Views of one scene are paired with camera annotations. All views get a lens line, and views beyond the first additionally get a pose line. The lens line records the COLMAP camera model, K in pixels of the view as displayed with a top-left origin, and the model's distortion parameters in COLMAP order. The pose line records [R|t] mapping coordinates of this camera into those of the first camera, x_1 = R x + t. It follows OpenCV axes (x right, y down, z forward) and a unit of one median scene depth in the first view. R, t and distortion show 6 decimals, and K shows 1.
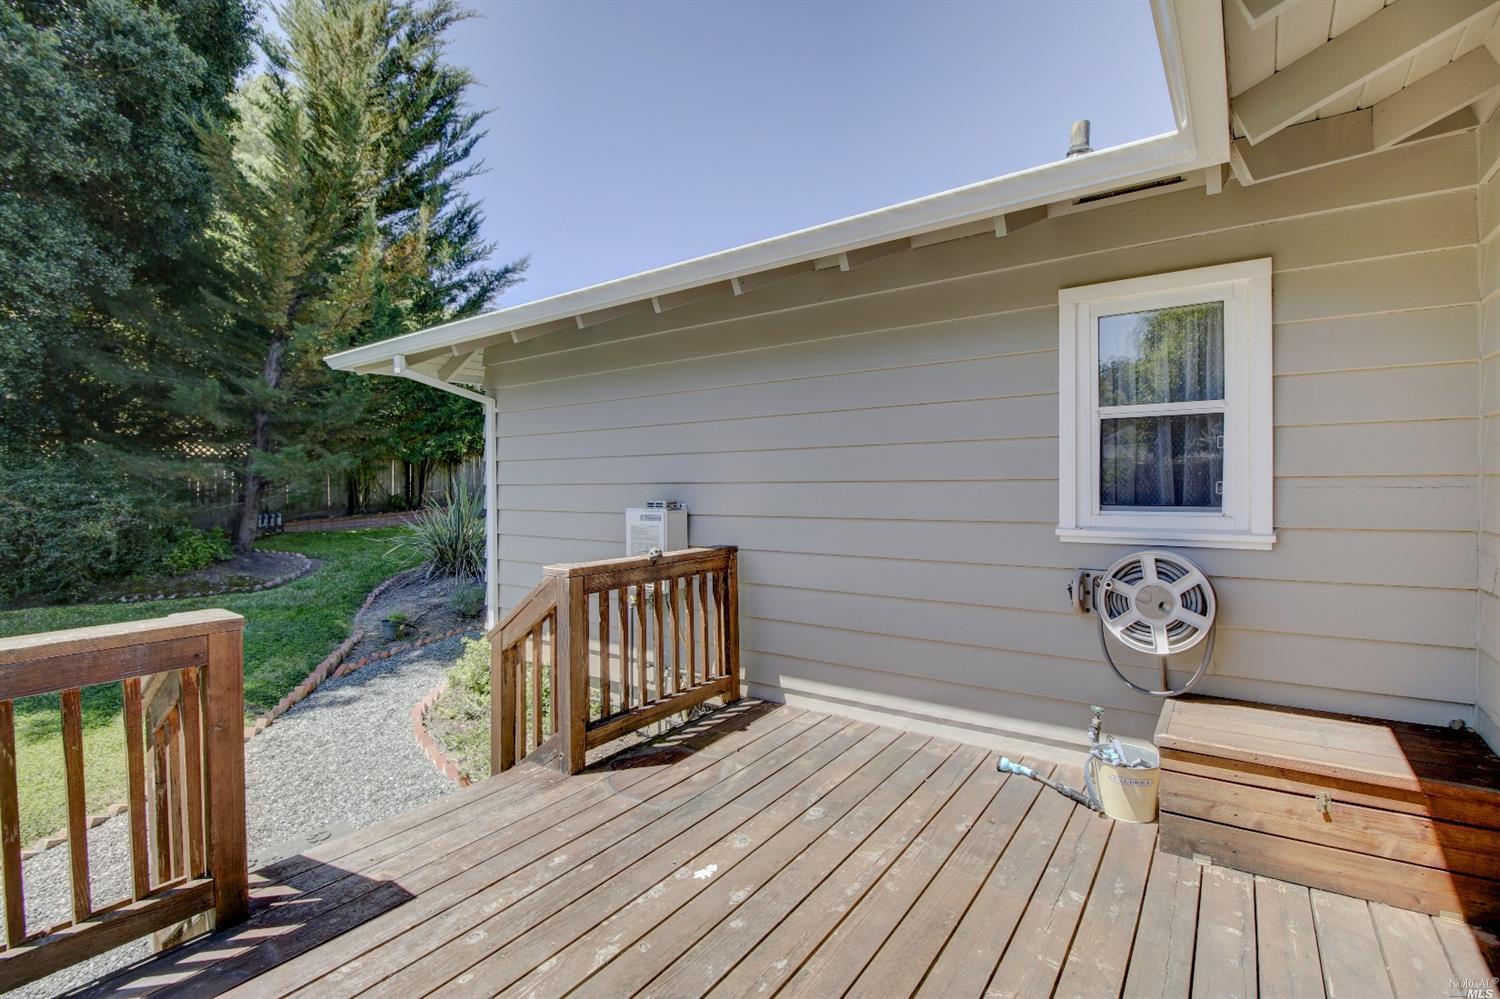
lens RADIAL K [[686.9, 0, 742.6], [0, 686.9, 495.7], [0, 0, 1]] dist [-0.013922, -0.005386]
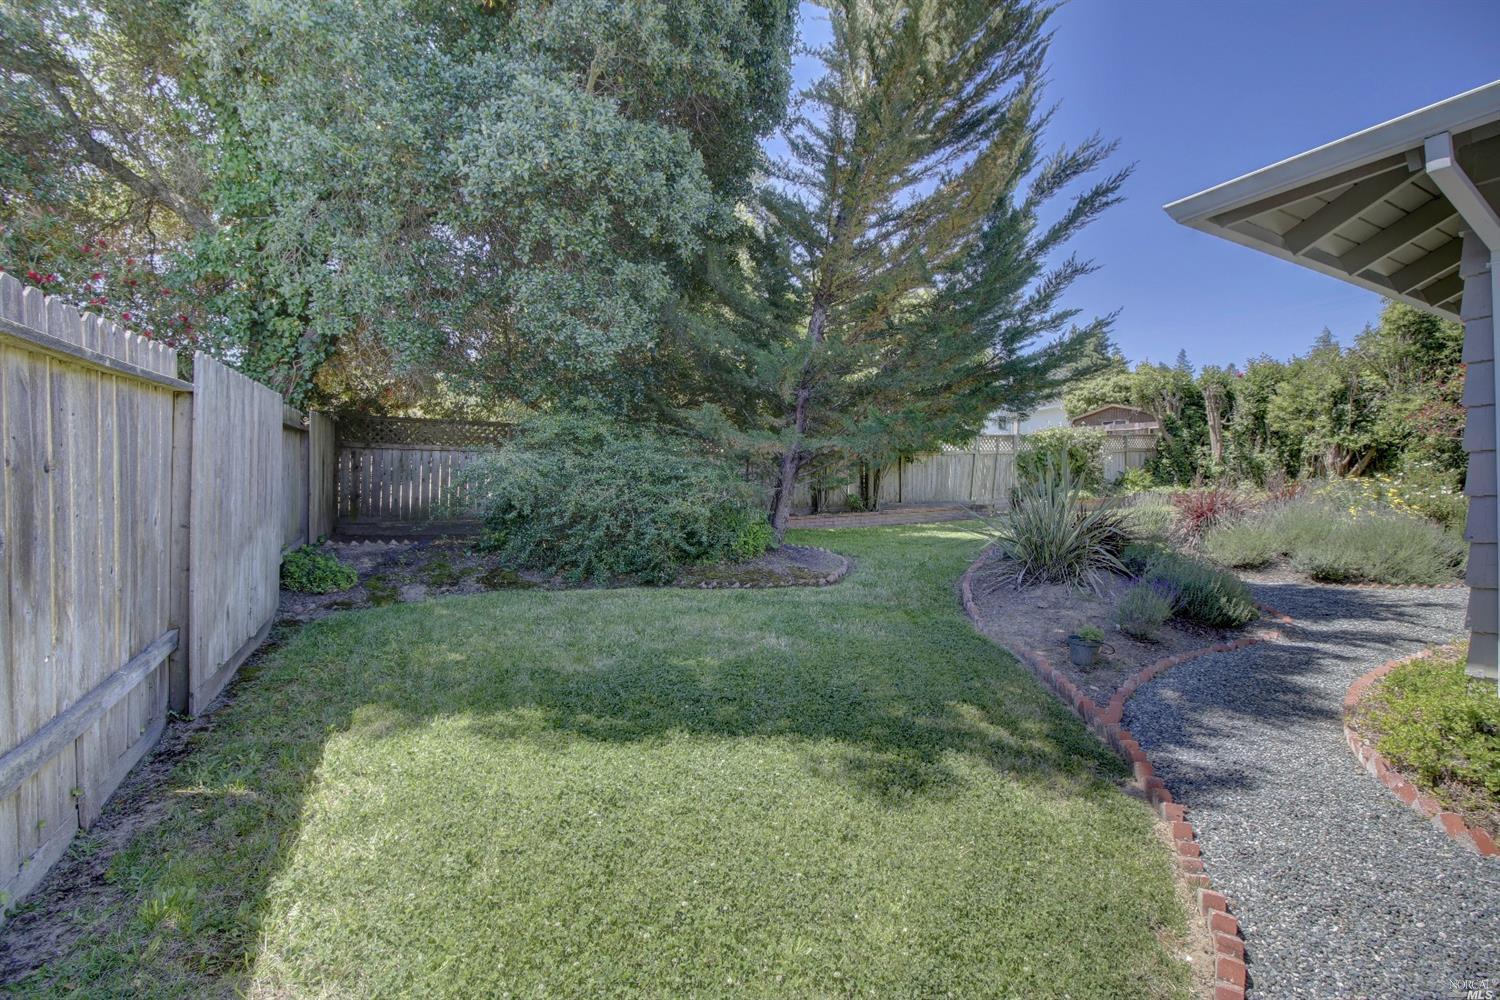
lens RADIAL K [[686.9, 0, 759.4], [0, 686.9, 504.9], [0, 0, 1]] dist [-0.013922, -0.005386]
pose [[0.907606, 0.017251, -0.419468, -0.439119], [-0.024884, 0.999609, -0.012731, 0.053150], [0.419085, 0.021992, 0.907681, 0.180239]]
